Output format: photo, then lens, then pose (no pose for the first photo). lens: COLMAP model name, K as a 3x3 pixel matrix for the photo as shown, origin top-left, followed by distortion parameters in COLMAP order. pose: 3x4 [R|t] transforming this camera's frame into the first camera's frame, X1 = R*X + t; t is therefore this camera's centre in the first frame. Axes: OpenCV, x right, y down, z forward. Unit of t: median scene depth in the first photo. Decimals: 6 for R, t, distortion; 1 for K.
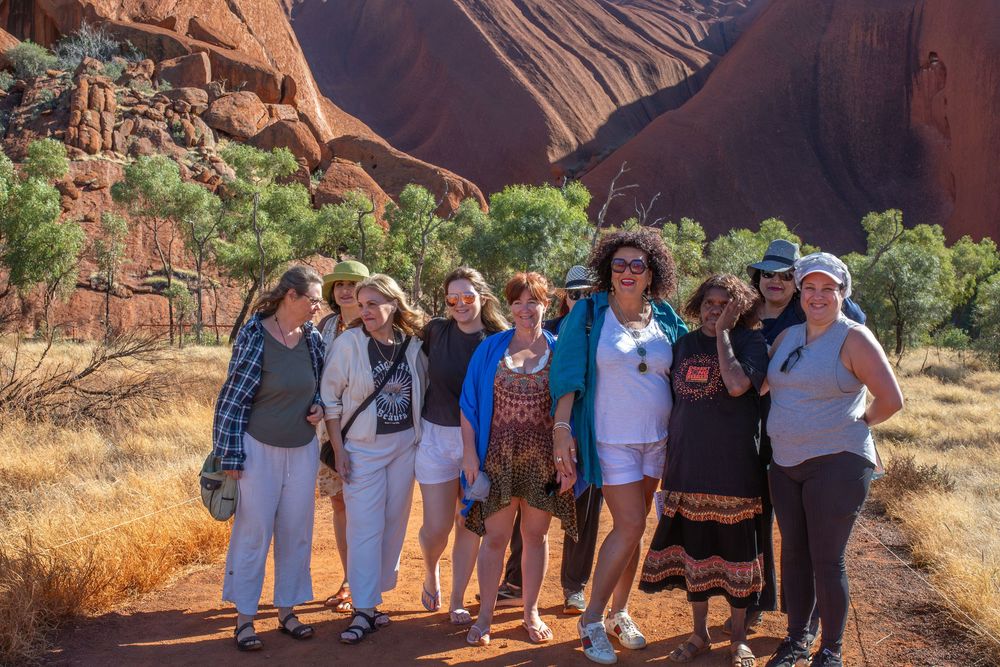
lens RADIAL K [[965.1, 0, 521.9], [0, 965.1, 314.3], [0, 0, 1]] dist [-0.020051, 0.040859]
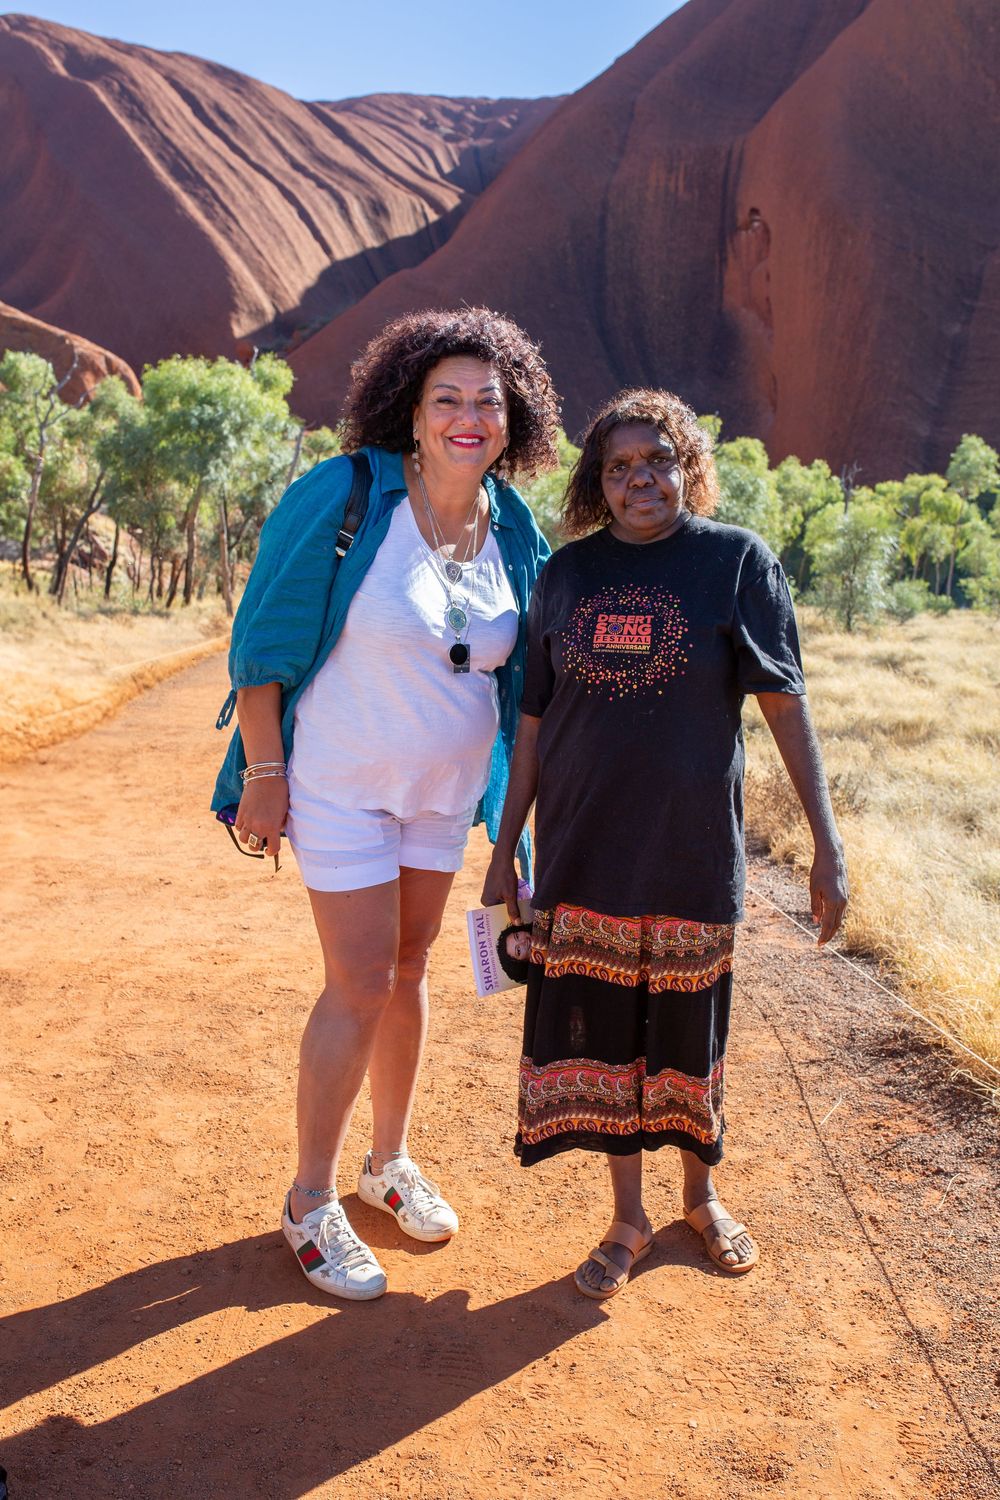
lens RADIAL K [[1447.7, 0, 500.0], [0, 1447.7, 750.0], [0, 0, 1]] dist [-0.020051, 0.040859]
pose [[0.977211, -0.014764, 0.211758, -0.009773], [-0.015160, 0.990177, 0.138998, -0.008625], [-0.211730, -0.139041, 0.967387, -0.102061]]
